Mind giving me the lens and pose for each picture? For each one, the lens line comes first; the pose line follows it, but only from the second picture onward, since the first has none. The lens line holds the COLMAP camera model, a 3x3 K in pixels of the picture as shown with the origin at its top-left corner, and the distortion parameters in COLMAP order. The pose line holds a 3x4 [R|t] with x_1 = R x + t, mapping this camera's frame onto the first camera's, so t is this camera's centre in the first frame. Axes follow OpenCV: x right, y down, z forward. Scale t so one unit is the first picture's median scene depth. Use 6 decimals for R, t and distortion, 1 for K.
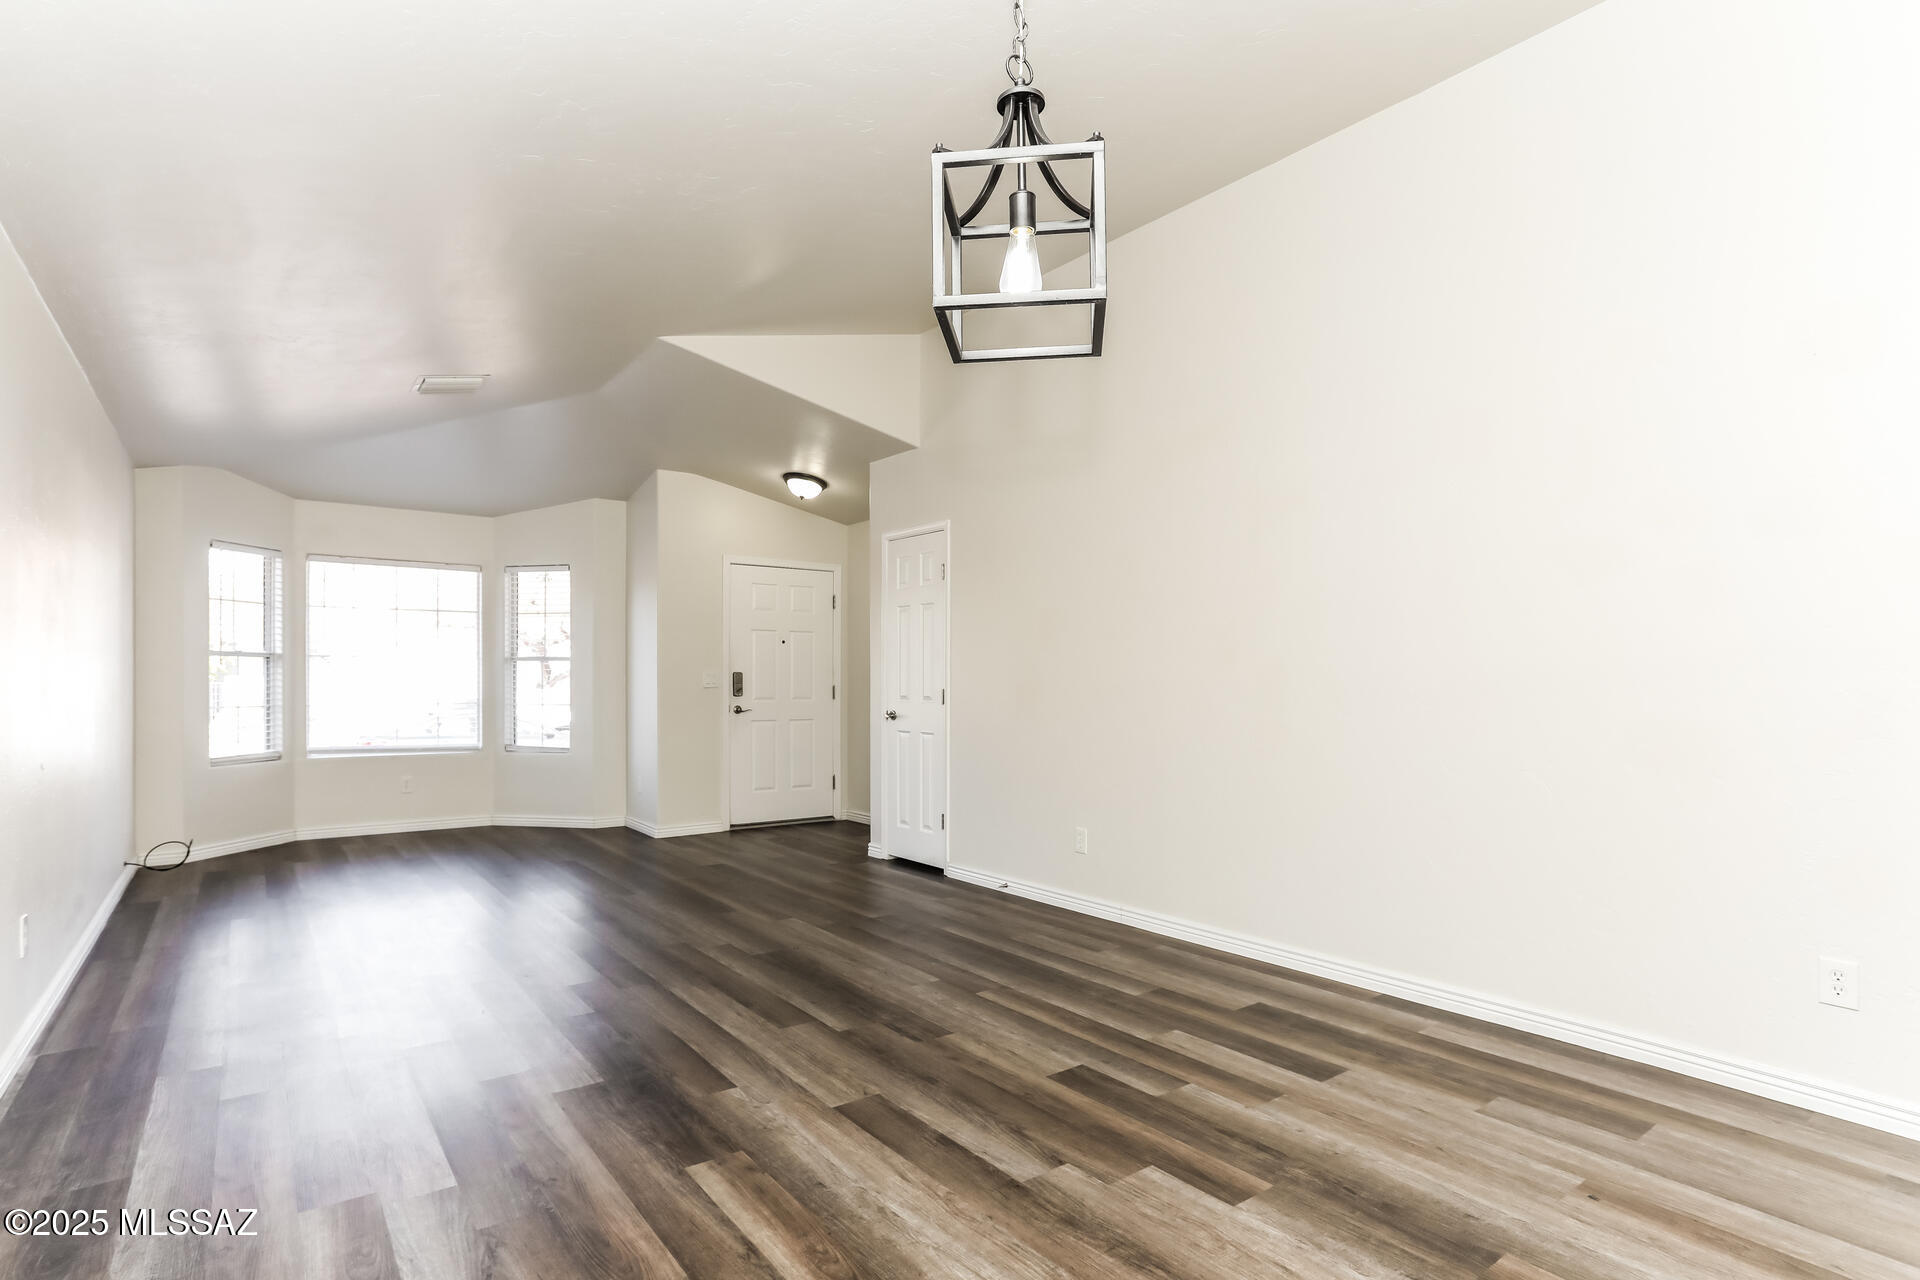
lens RADIAL K [[966.1, 0, 954.1], [0, 966.1, 672.0], [0, 0, 1]] dist [-0.058301, 0.051932]
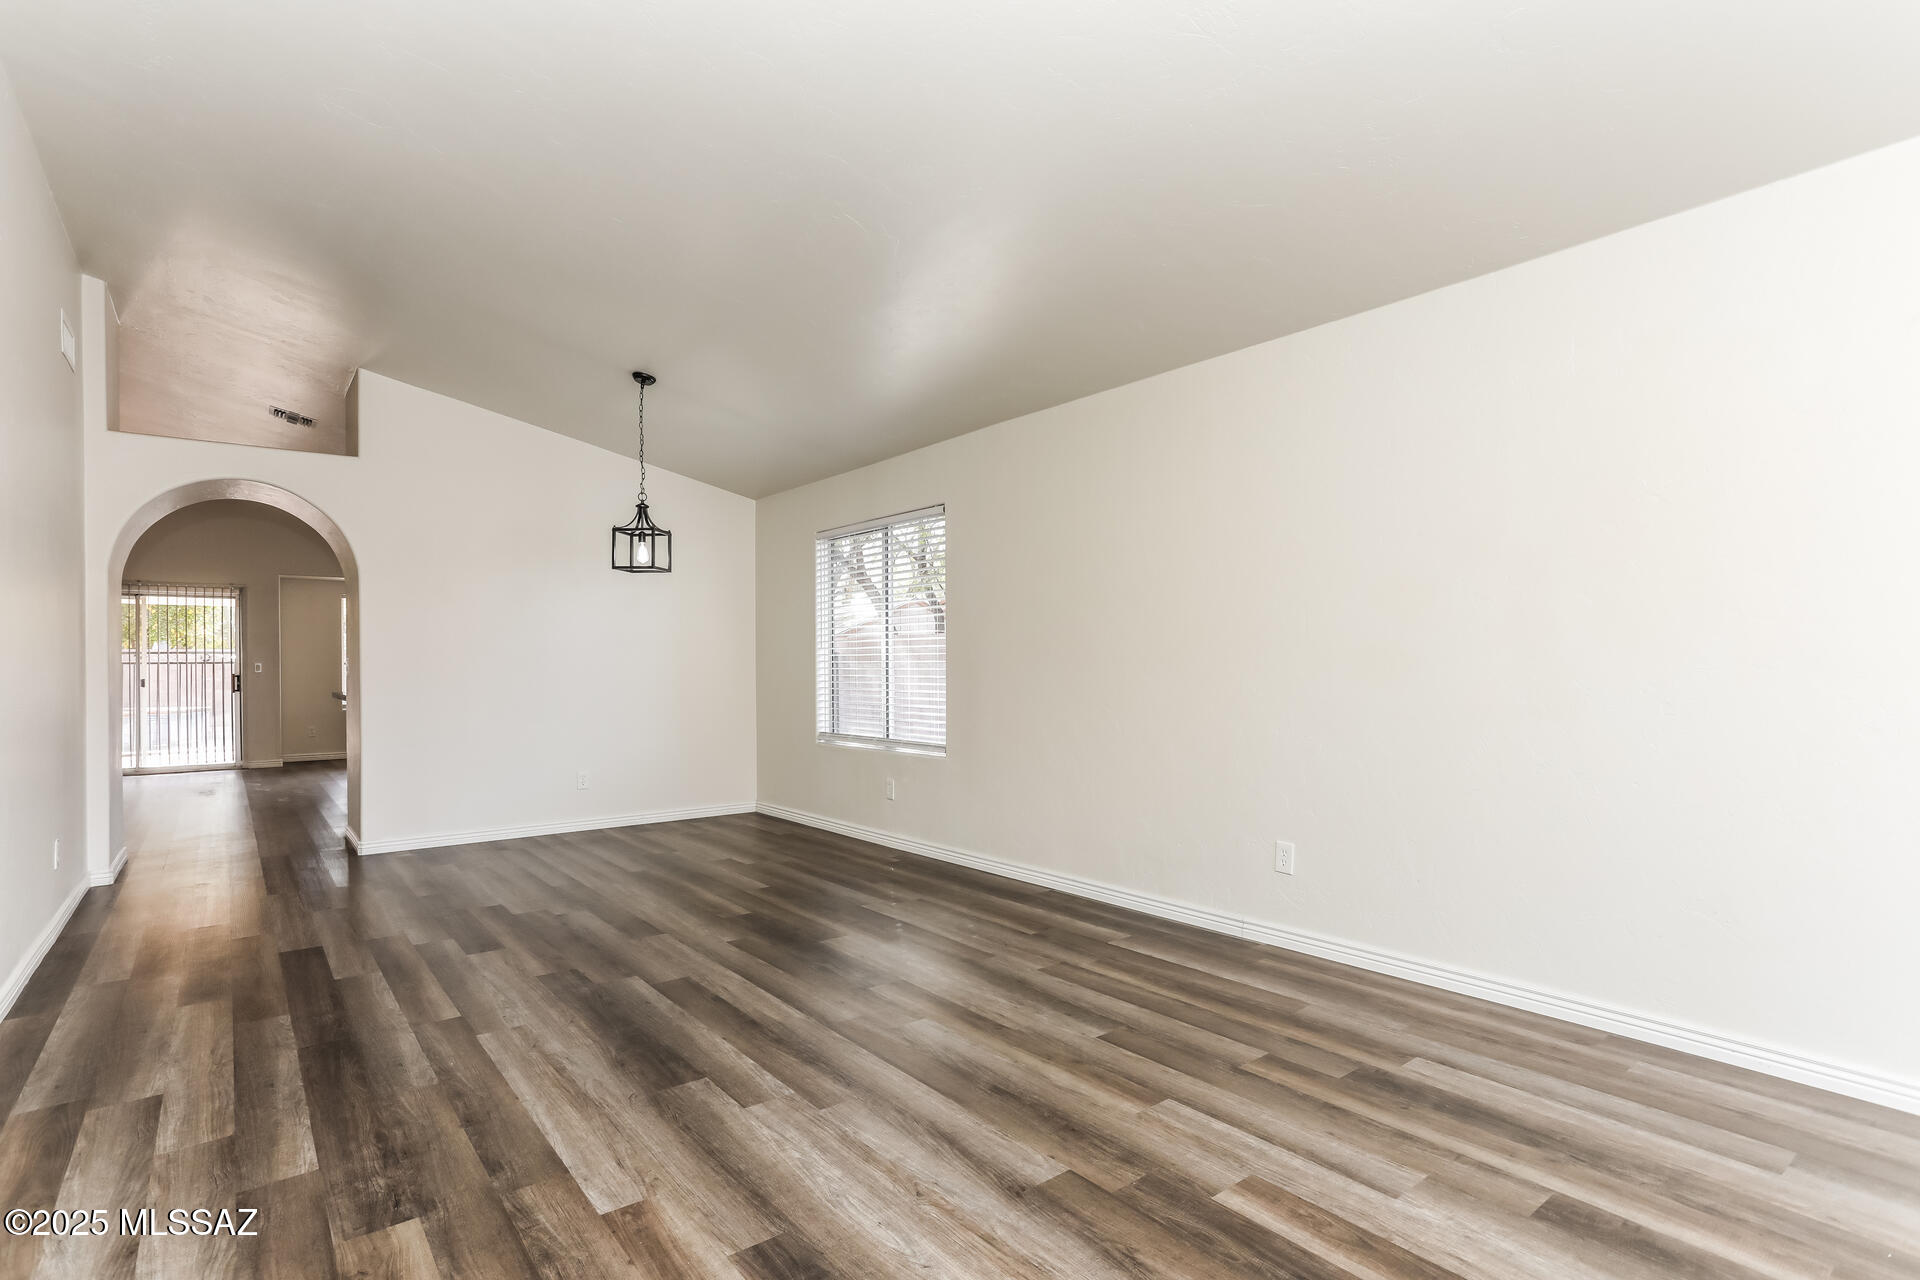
lens RADIAL K [[966.1, 0, 954.1], [0, 966.1, 672.0], [0, 0, 1]] dist [-0.058301, 0.051932]
pose [[-0.999797, 0.010229, -0.017357, -0.478154], [0.010287, 0.999942, -0.003214, 0.025513], [0.017323, -0.003392, -0.999844, 2.134507]]
